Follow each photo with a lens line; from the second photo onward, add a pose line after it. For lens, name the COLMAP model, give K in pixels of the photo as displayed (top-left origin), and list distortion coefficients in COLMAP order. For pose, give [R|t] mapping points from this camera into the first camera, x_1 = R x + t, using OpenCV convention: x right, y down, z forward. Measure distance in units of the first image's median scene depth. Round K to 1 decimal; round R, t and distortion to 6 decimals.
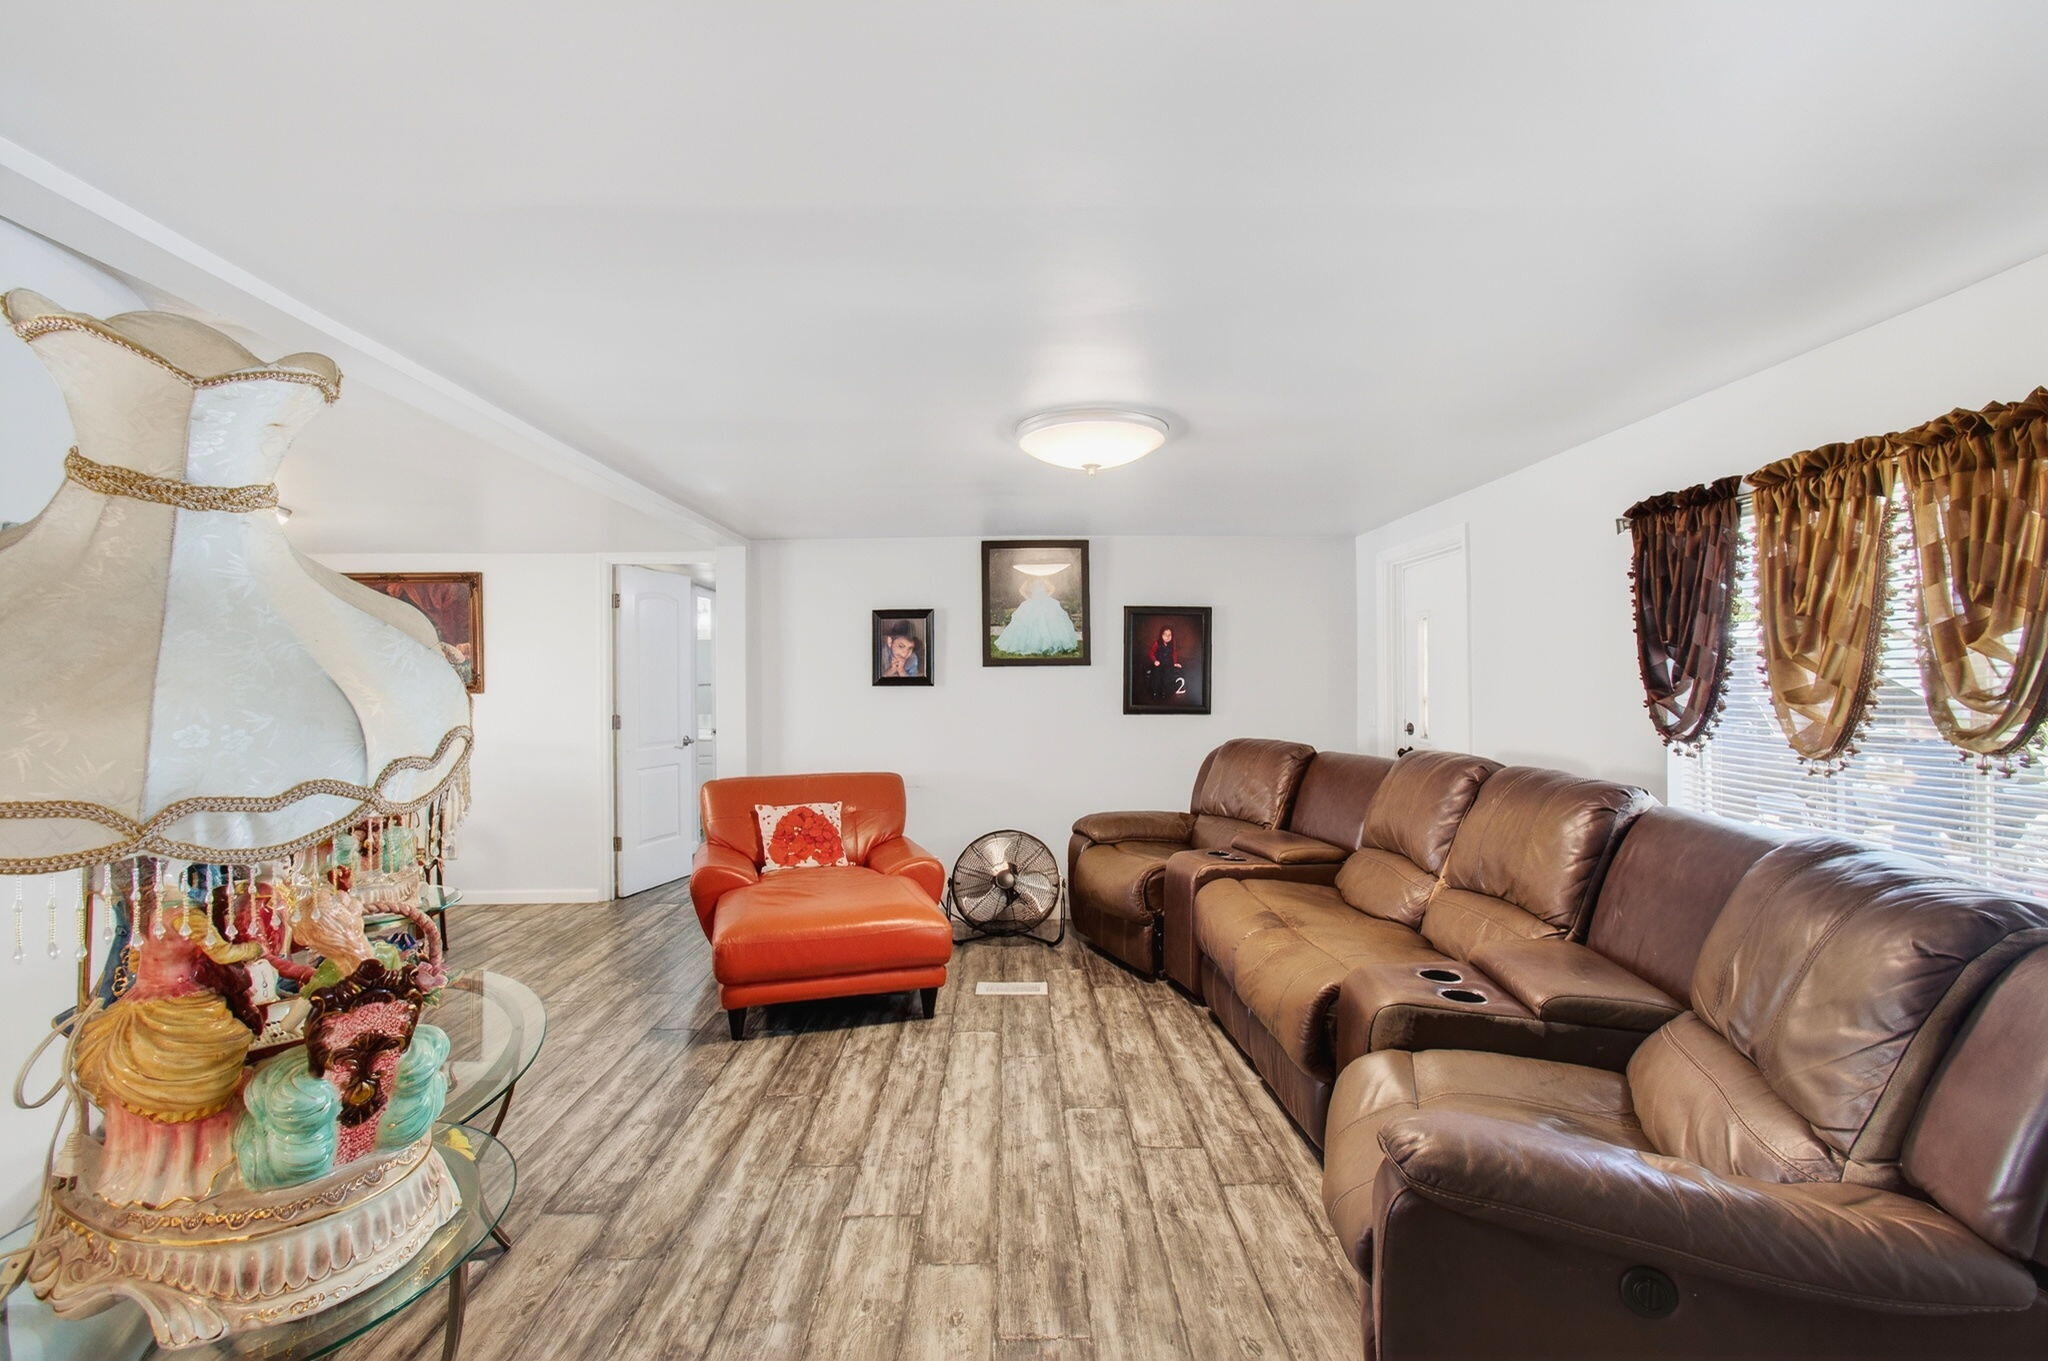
lens RADIAL K [[901.5, 0, 1023.8], [0, 901.5, 669.4], [0, 0, 1]] dist [-0.016524, 0.001943]
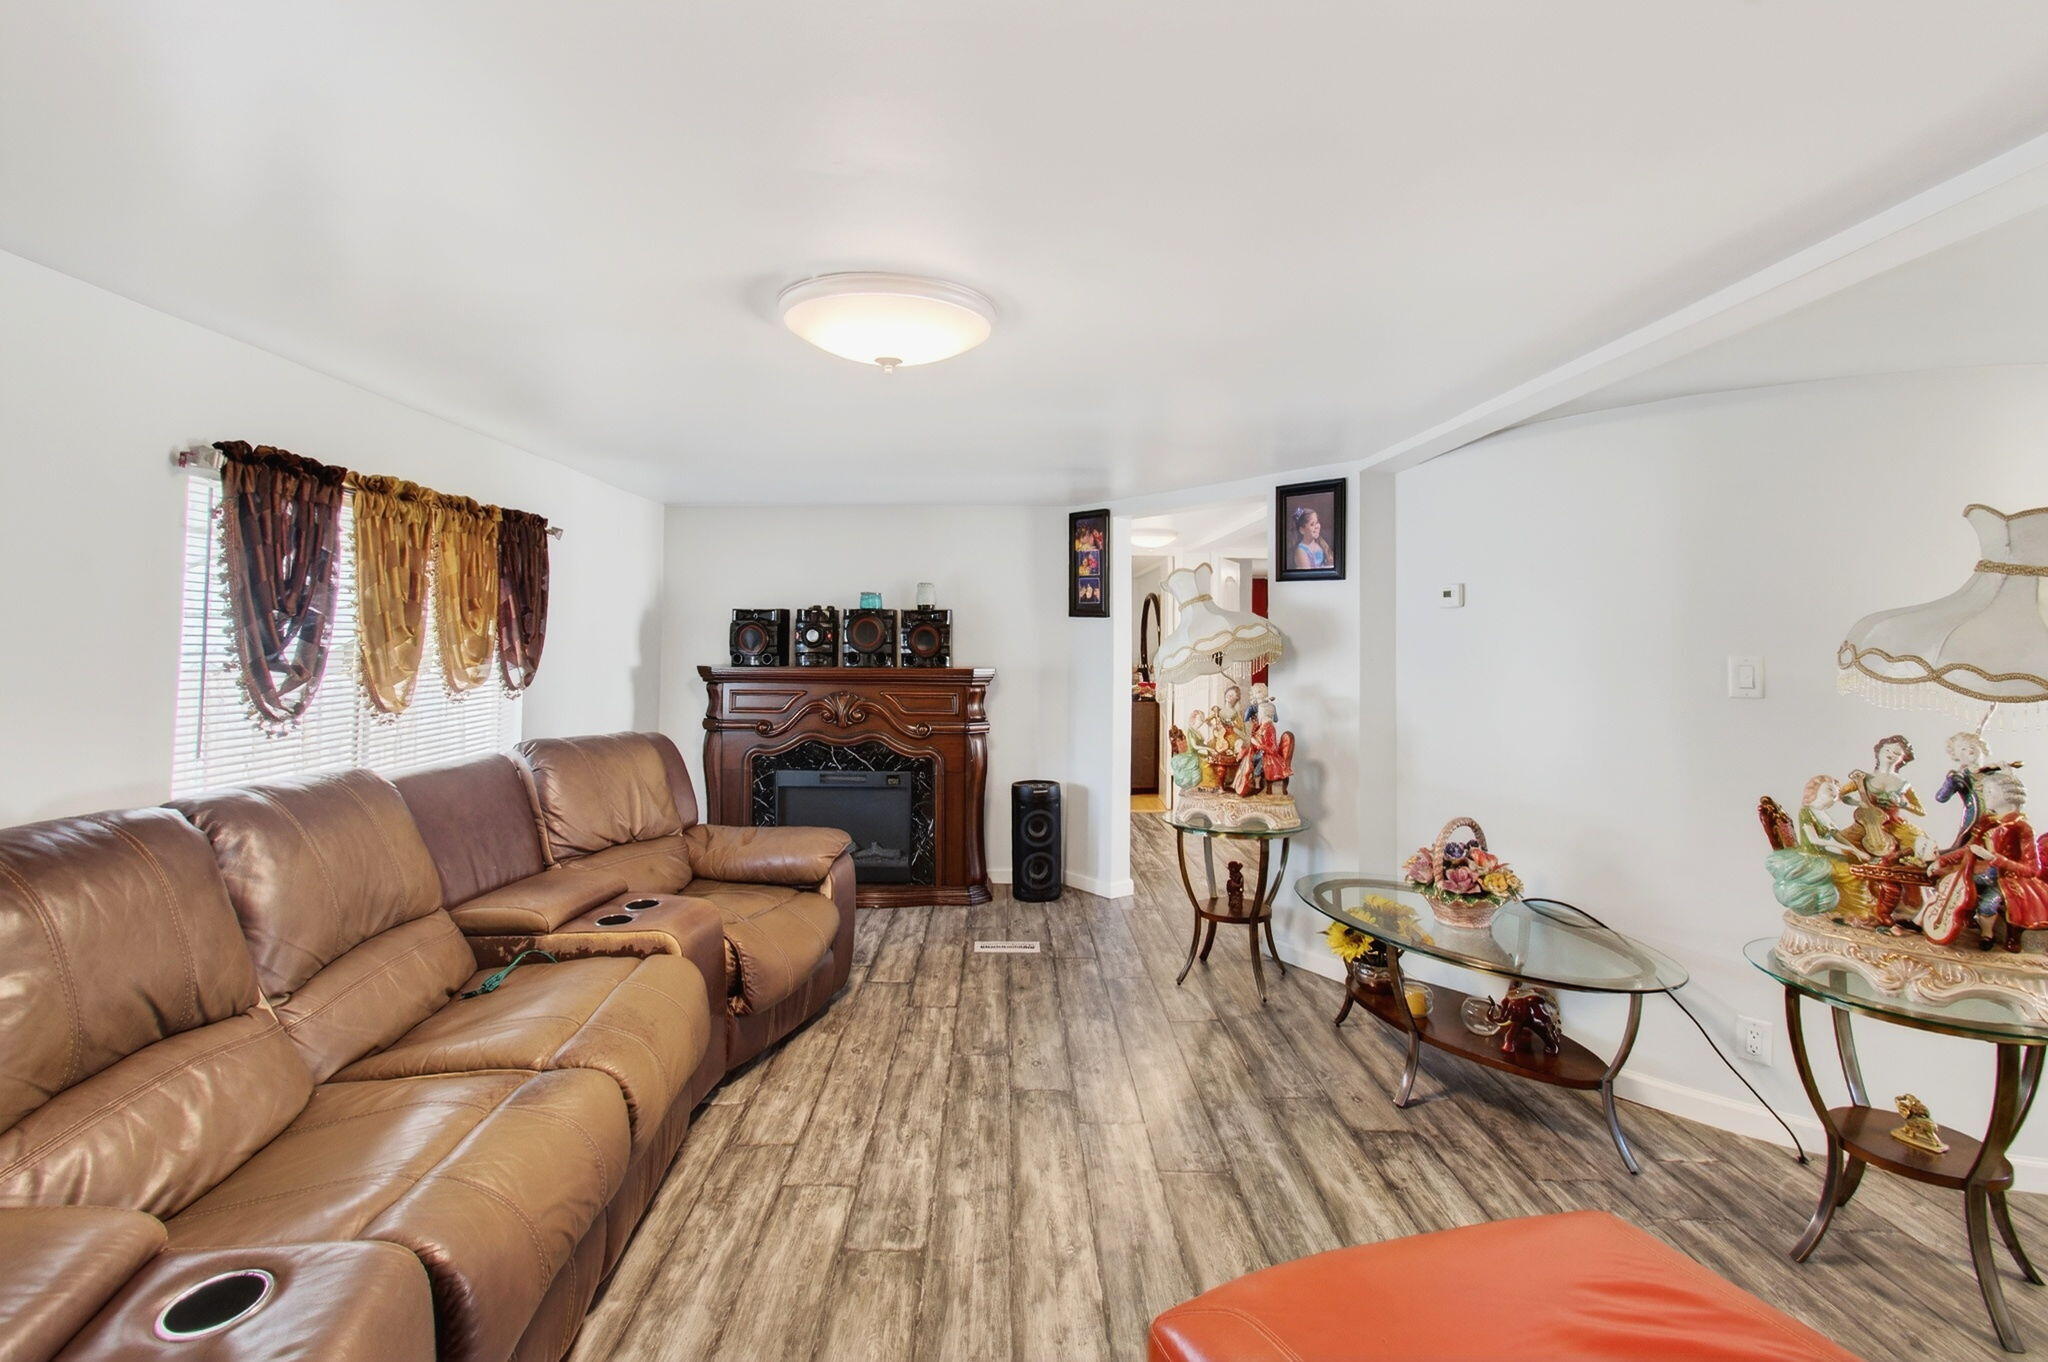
lens RADIAL K [[901.5, 0, 1024.5], [0, 901.5, 673.6], [0, 0, 1]] dist [-0.016524, 0.001943]
pose [[-0.999985, -0.003695, -0.004131, -0.036722], [-0.003817, 0.999546, 0.029870, 0.000001], [0.004019, 0.029886, -0.999545, 1.992659]]
